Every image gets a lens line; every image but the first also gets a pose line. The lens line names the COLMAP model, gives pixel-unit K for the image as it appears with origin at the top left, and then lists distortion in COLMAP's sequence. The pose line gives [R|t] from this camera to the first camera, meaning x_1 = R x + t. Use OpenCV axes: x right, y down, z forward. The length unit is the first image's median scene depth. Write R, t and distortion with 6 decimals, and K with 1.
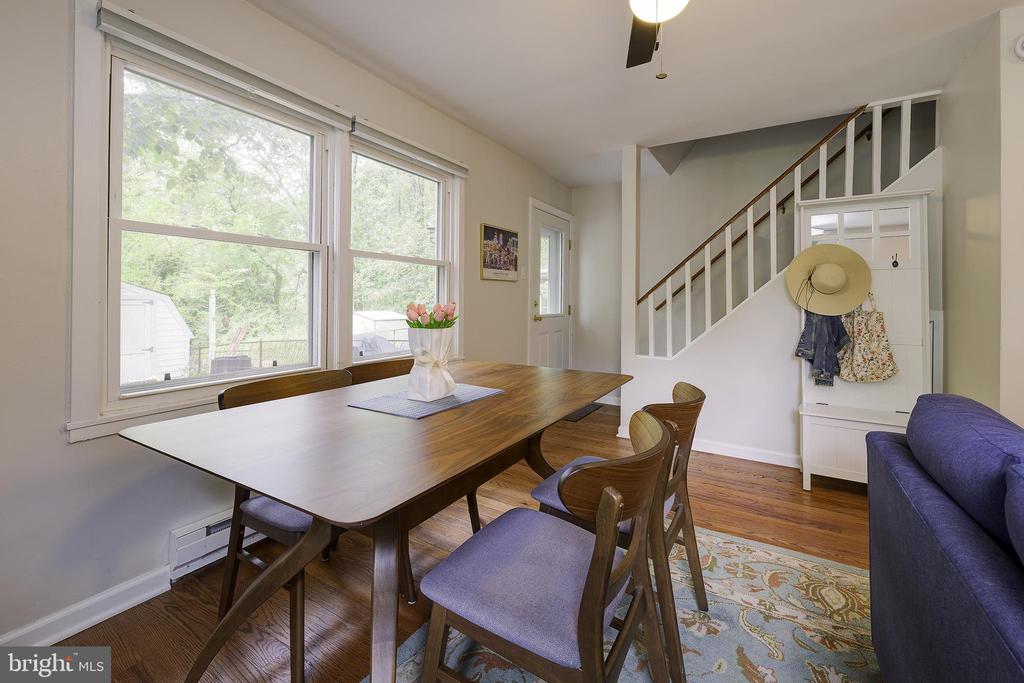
lens RADIAL K [[429.9, 0, 514.7], [0, 429.9, 294.7], [0, 0, 1]] dist [-0.000034, 0.000321]
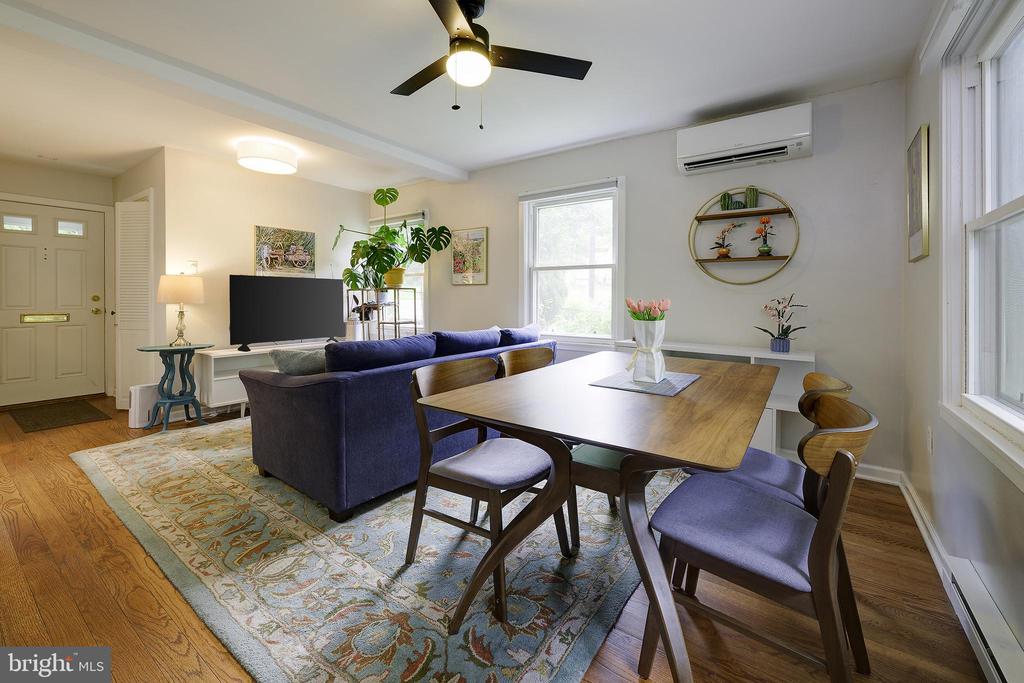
lens RADIAL K [[418.6, 0, 525.7], [0, 418.6, 303.8], [0, 0, 1]] dist [0.001596, 0.000104]
pose [[-0.997693, -0.014493, 0.066321, 0.043235], [-0.014538, 0.999894, -0.000191, 0.026352], [-0.066311, -0.001155, -0.997798, 1.291341]]
